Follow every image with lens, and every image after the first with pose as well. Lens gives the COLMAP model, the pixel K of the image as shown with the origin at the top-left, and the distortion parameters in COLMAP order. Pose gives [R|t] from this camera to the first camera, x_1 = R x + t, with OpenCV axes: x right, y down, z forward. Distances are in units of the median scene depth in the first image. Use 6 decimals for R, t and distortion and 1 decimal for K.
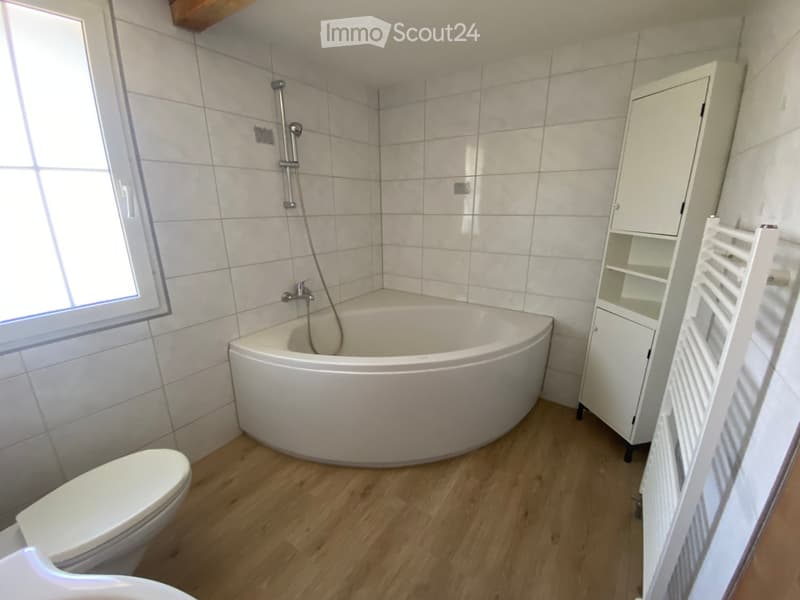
lens RADIAL K [[328.6, 0, 403.0], [0, 328.6, 300.3], [0, 0, 1]] dist [-0.014483, -0.001373]
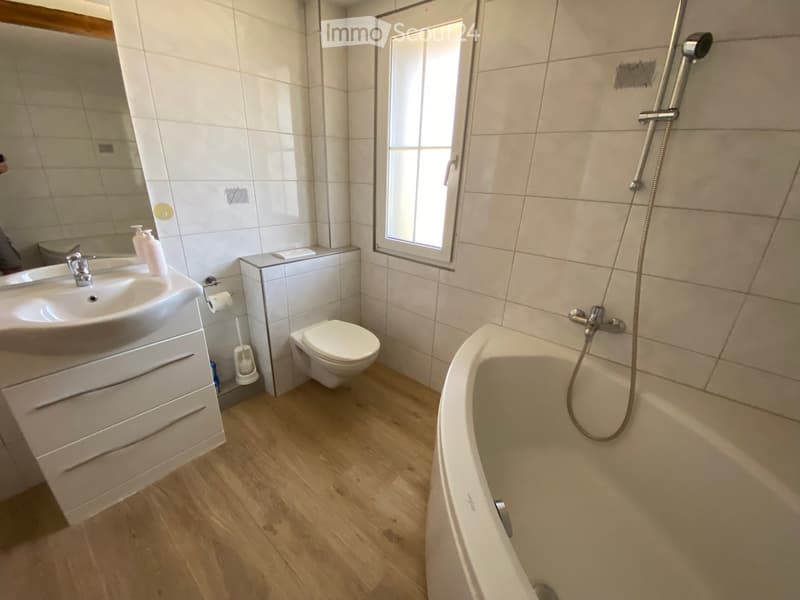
lens RADIAL K [[328.6, 0, 402.3], [0, 328.6, 297.7], [0, 0, 1]] dist [-0.014483, -0.001373]
pose [[-0.116364, 0.357899, -0.926481, 0.450575], [-0.304690, 0.874977, 0.376271, -0.268466], [0.945317, 0.326074, 0.007232, 0.855984]]
